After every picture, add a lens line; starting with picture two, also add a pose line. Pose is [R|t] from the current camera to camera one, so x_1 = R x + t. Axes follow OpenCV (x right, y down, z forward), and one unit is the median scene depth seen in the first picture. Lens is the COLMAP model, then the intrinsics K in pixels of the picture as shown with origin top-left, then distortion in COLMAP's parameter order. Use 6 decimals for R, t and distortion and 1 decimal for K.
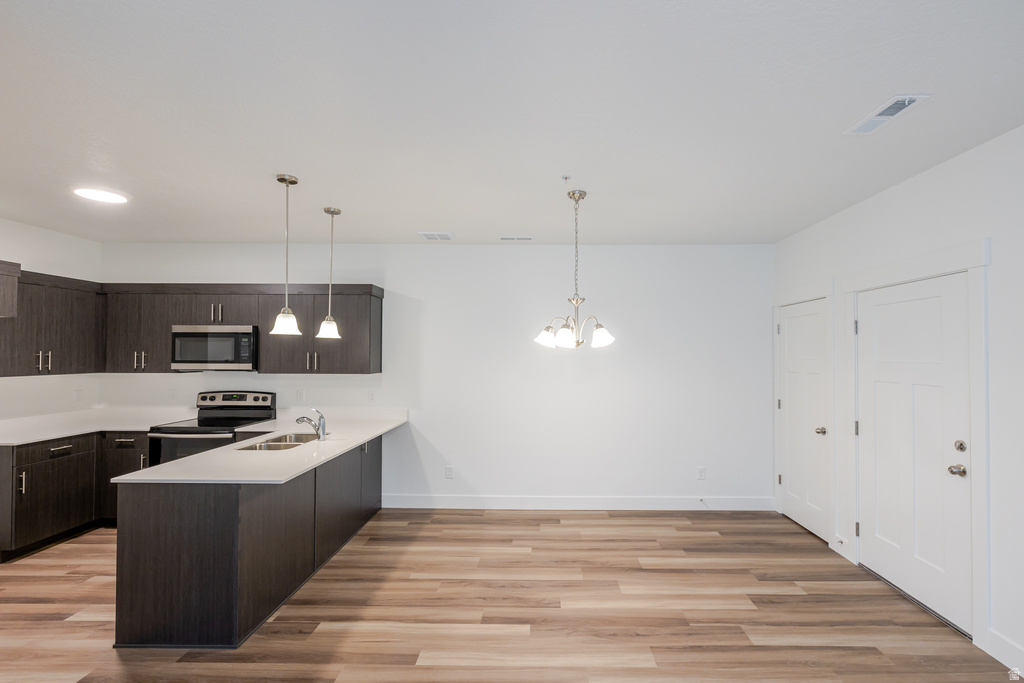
lens RADIAL K [[458.5, 0, 542.6], [0, 458.5, 346.2], [0, 0, 1]] dist [0.001162, 0.000264]
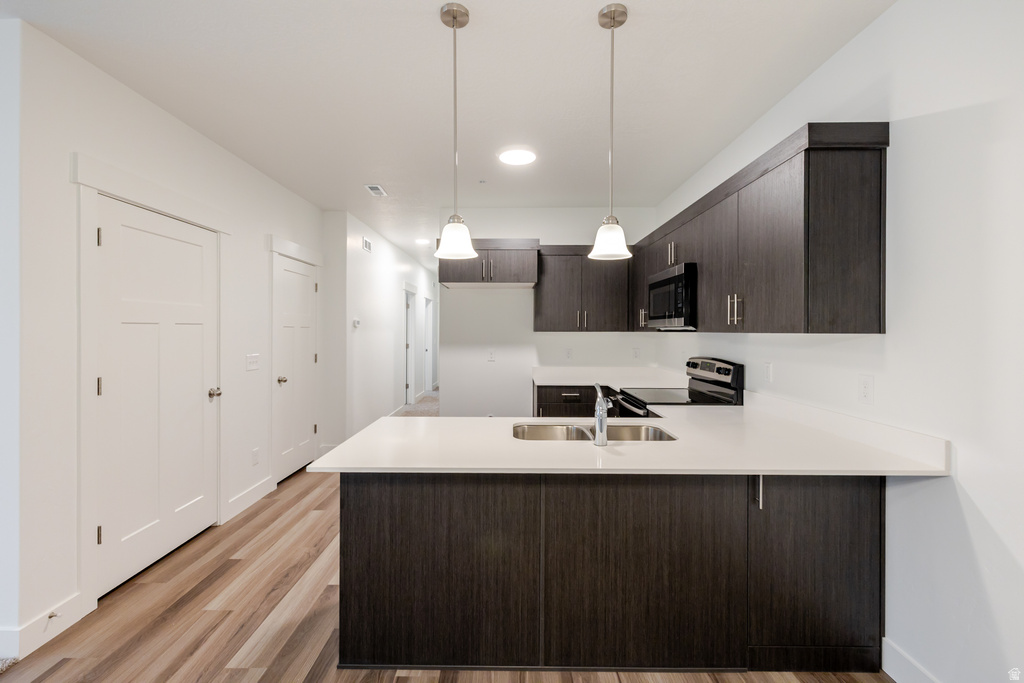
lens RADIAL K [[442.1, 0, 510.1], [0, 442.1, 327.1], [0, 0, 1]] dist [-0.000182, 0.000211]
pose [[-0.013605, -0.015146, -0.999793, 0.053596], [0.015422, 0.999763, -0.015355, 0.069296], [0.999789, -0.015628, -0.013368, 0.878786]]
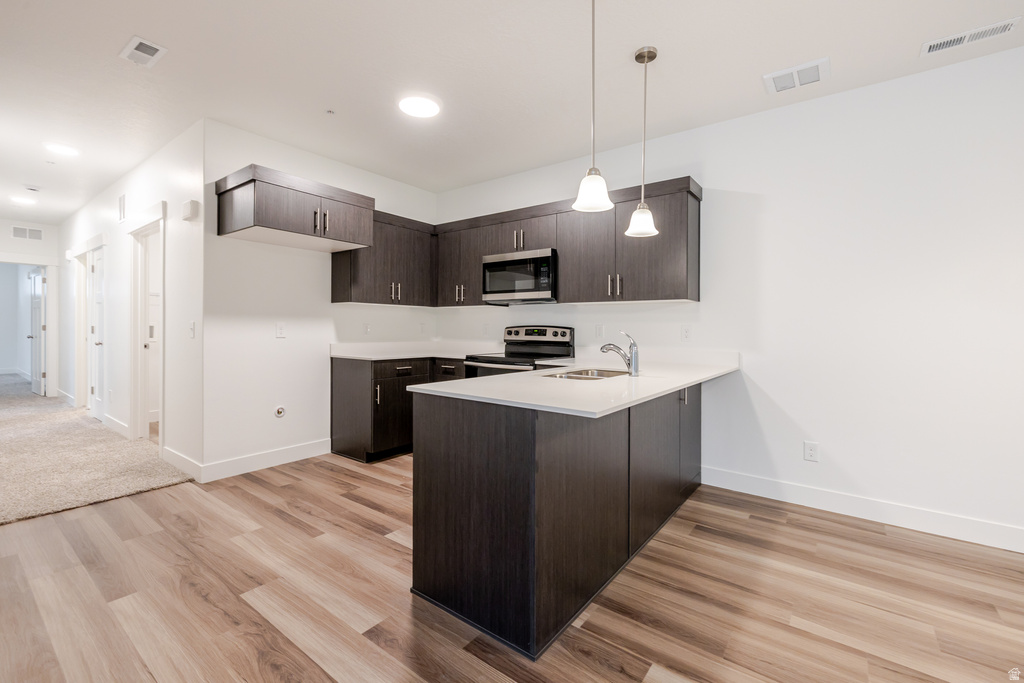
lens RADIAL K [[442.1, 0, 510.1], [0, 442.1, 327.1], [0, 0, 1]] dist [-0.000182, 0.000211]
pose [[0.791520, -0.001062, -0.611142, -0.206123], [0.007996, 0.999931, 0.008618, 0.118207], [0.611091, -0.011707, 0.791474, 0.324980]]
